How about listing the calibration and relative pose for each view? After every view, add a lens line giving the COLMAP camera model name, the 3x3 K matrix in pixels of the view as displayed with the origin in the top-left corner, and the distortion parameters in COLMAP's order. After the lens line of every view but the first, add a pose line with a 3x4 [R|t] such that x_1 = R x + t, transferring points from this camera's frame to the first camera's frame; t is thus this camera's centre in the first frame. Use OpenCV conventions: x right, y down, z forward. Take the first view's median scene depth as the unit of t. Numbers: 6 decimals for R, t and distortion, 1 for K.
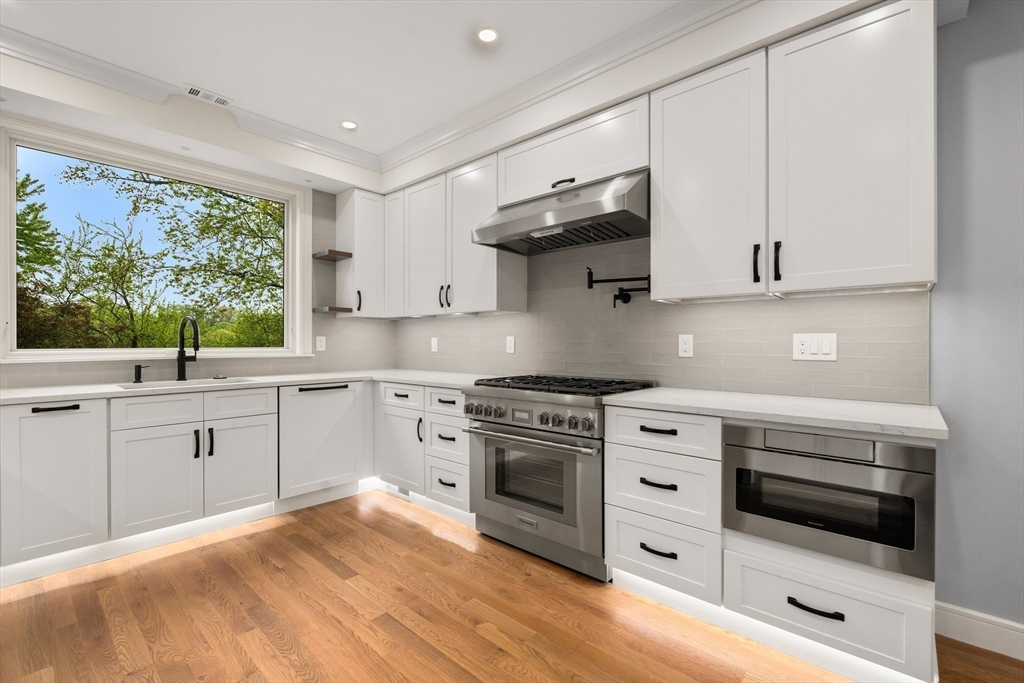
lens RADIAL K [[447.7, 0, 511.6], [0, 447.7, 343.5], [0, 0, 1]] dist [-0.001127, -0.000079]
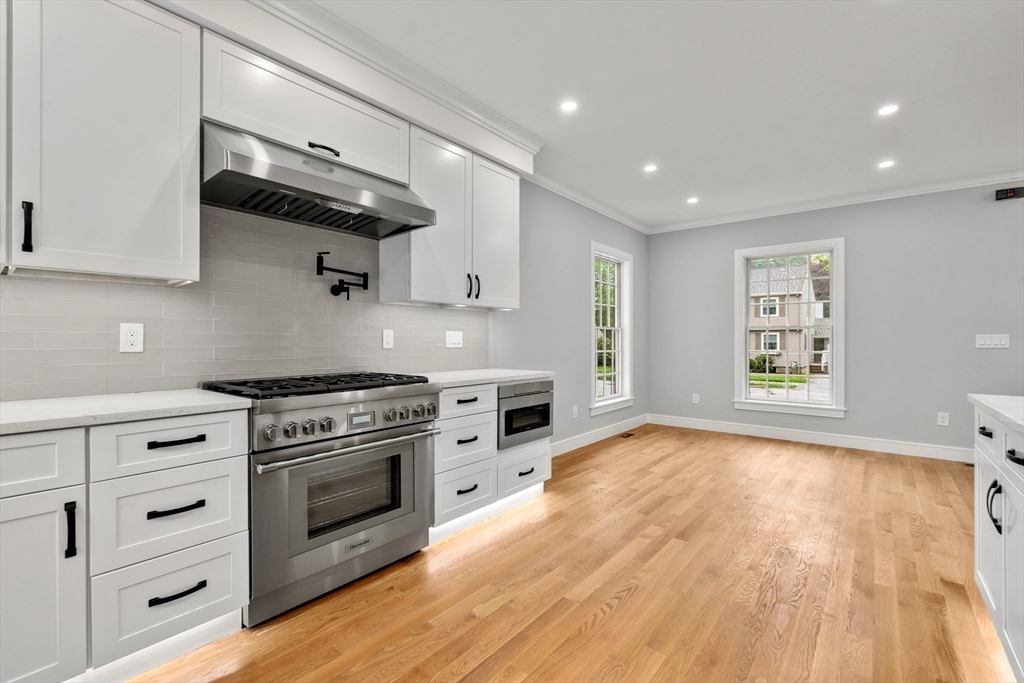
lens RADIAL K [[450.0, 0, 514.4], [0, 450.0, 339.5], [0, 0, 1]] dist [-0.003406, -0.000399]
pose [[-0.045398, 0.002331, 0.998966, -0.671427], [0.001008, 0.999997, -0.002288, 0.007991], [-0.998968, 0.000903, -0.045400, 0.593076]]
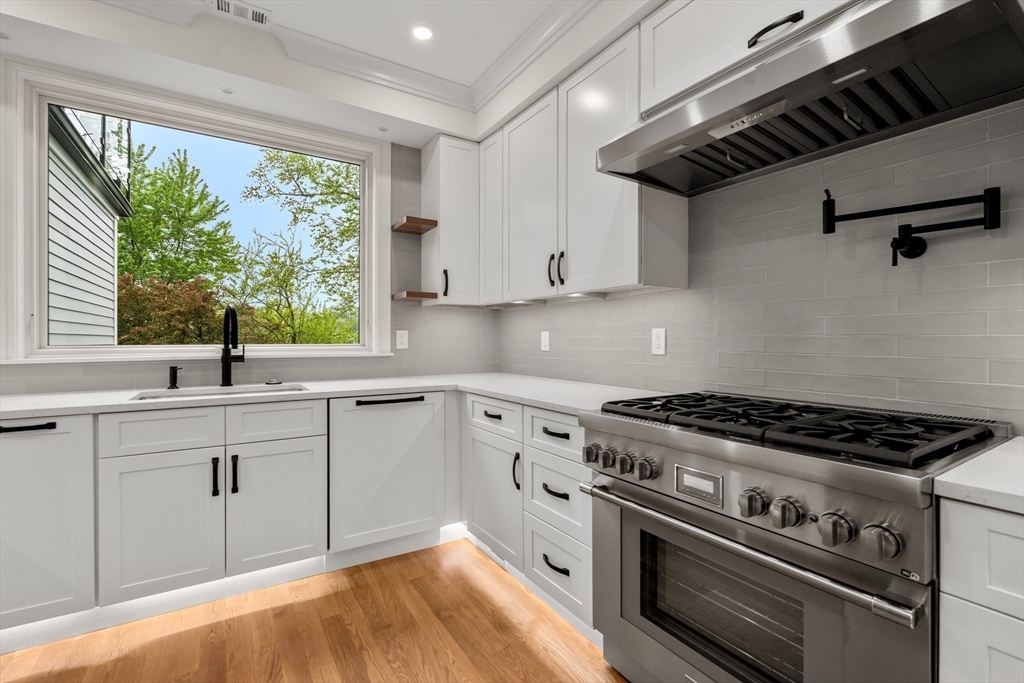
lens RADIAL K [[450.0, 0, 514.4], [0, 450.0, 339.5], [0, 0, 1]] dist [-0.003406, -0.000399]
pose [[0.963696, -0.000142, -0.267003, -0.032226], [0.000222, 1.000000, 0.000268, -0.000104], [0.267003, -0.000317, 0.963696, 0.368018]]
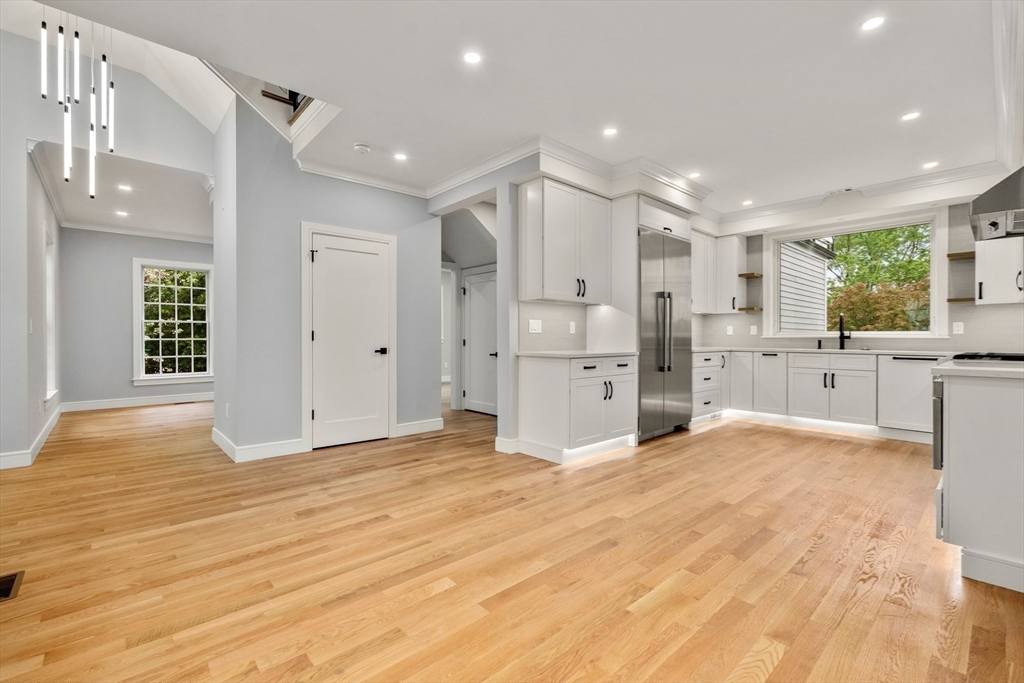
lens RADIAL K [[455.8, 0, 509.9], [0, 455.8, 336.6], [0, 0, 1]] dist [-0.000970, -0.000498]
pose [[-0.100373, -0.001195, -0.994949, 1.190511], [-0.005239, 0.999986, -0.000673, 0.039799], [0.994936, 0.005145, -0.100378, -0.128642]]
